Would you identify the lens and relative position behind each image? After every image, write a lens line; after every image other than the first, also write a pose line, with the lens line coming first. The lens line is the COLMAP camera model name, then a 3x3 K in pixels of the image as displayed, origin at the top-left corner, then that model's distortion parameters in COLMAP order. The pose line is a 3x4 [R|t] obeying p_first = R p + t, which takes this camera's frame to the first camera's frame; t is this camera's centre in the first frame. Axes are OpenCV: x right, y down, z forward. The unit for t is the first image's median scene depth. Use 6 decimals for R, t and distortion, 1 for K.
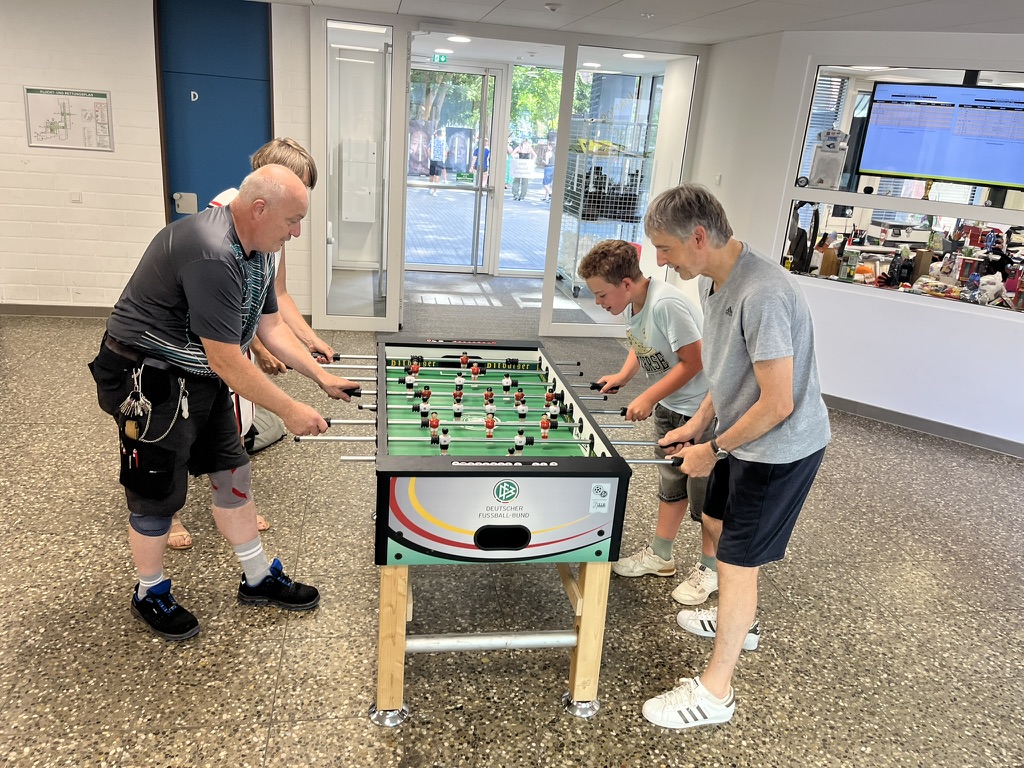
lens RADIAL K [[780.6, 0, 512.0], [0, 780.6, 384.0], [0, 0, 1]] dist [0.064123, -0.111630]
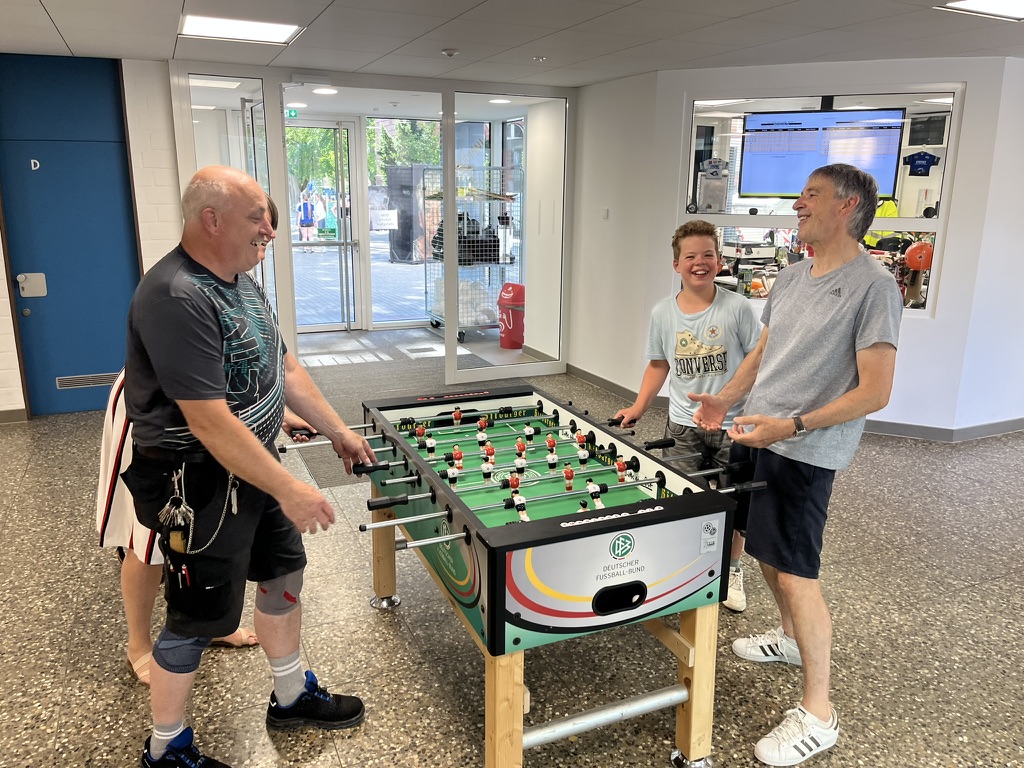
lens RADIAL K [[774.7, 0, 514.5], [0, 774.7, 377.2], [0, 0, 1]] dist [0.085363, -0.138671]
pose [[0.964365, -0.122694, 0.234406, -0.234037], [0.138303, 0.989061, -0.051292, -0.021152], [-0.225548, 0.081884, 0.970785, 0.093538]]
